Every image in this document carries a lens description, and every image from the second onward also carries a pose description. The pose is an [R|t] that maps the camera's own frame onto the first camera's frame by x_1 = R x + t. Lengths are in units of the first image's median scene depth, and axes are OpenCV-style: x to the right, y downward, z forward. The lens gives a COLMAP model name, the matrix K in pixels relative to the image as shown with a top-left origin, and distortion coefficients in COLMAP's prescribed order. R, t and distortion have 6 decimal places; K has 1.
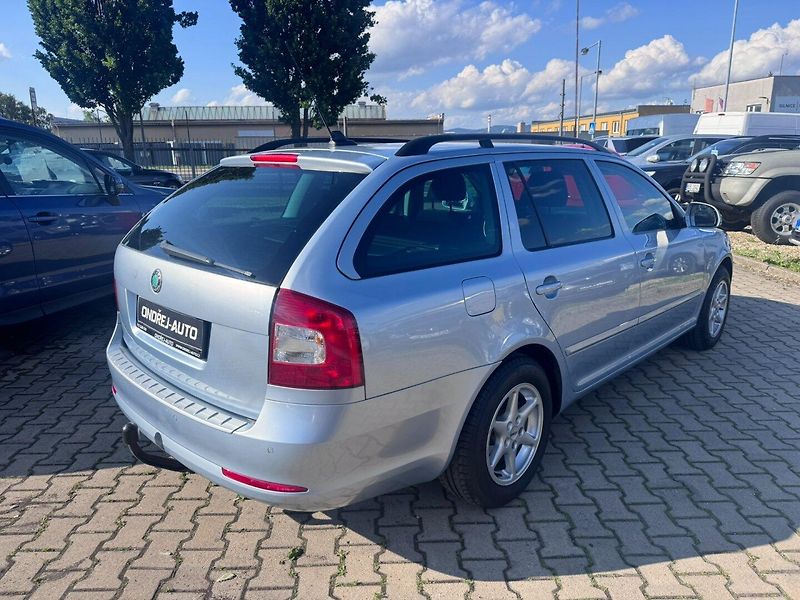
lens RADIAL K [[570.1, 0, 396.7], [0, 570.1, 292.7], [0, 0, 1]] dist [0.000415, 0.000119]
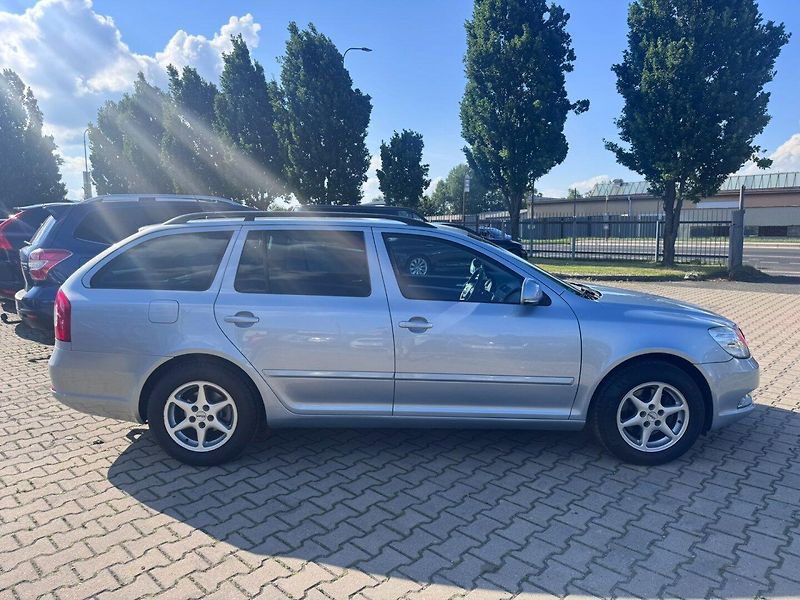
lens RADIAL K [[557.8, 0, 397.2], [0, 557.8, 303.5], [0, 0, 1]] dist [0.050359, -0.079551]
pose [[0.702961, 0.101924, -0.703887, 1.613349], [-0.173789, 0.984294, -0.031032, -0.076883], [0.689669, 0.144142, 0.709633, 0.318986]]
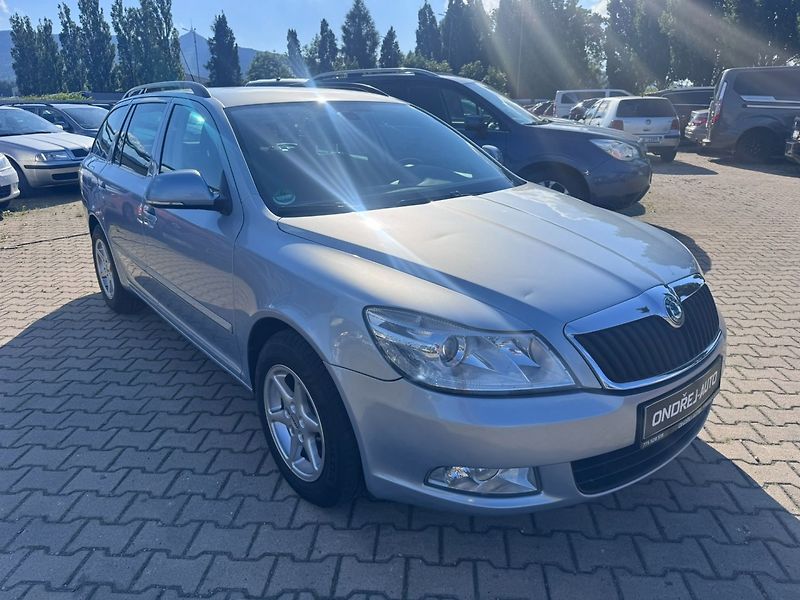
lens RADIAL K [[579.6, 0, 400.0], [0, 579.6, 300.0], [0, 0, 1]] dist [0.001253, -0.004668]
pose [[-0.118665, 0.328168, -0.937136, 1.844562], [-0.219031, 0.911905, 0.347067, -0.476697], [0.968475, 0.246446, -0.036332, 2.044184]]
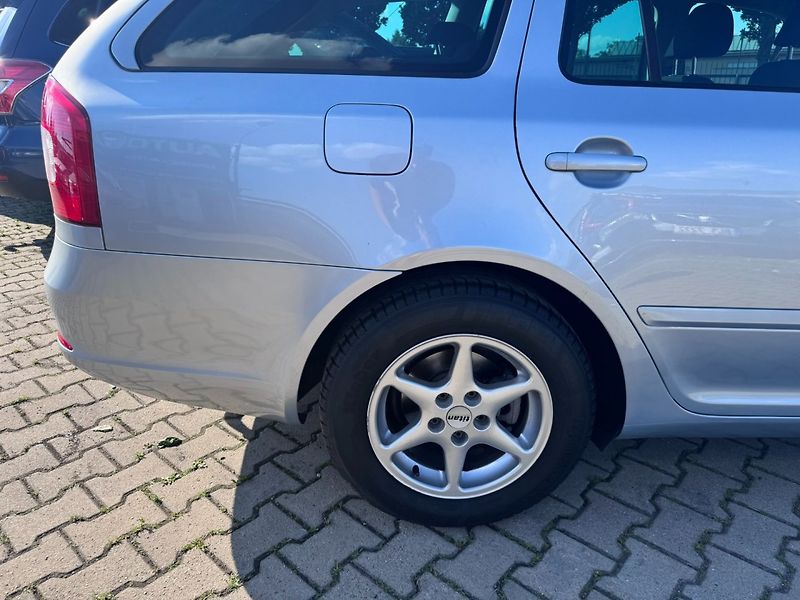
lens RADIAL K [[569.7, 0, 400.0], [0, 569.7, 300.0], [0, 0, 1]] dist [-0.009274, -0.005556]
pose [[0.717463, 0.249262, -0.650473, 0.527554], [-0.176972, 0.968373, 0.175885, 0.052163], [0.673742, -0.011075, 0.738884, 0.587629]]
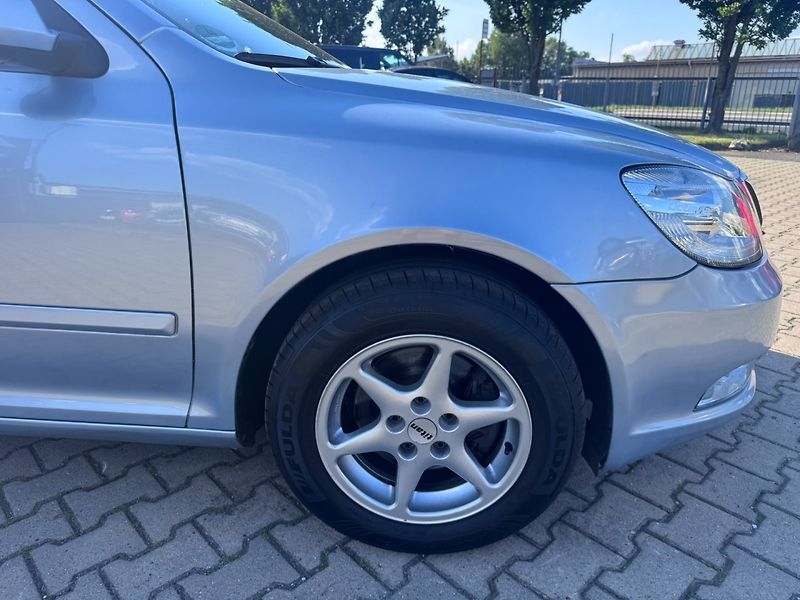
lens RADIAL K [[570.1, 0, 396.7], [0, 570.1, 292.7], [0, 0, 1]] dist [0.000415, 0.000119]
pose [[0.654946, 0.266241, -0.707221, 1.379421], [-0.204240, 0.963415, 0.173544, -0.147513], [0.727552, 0.030781, 0.685362, 1.526395]]
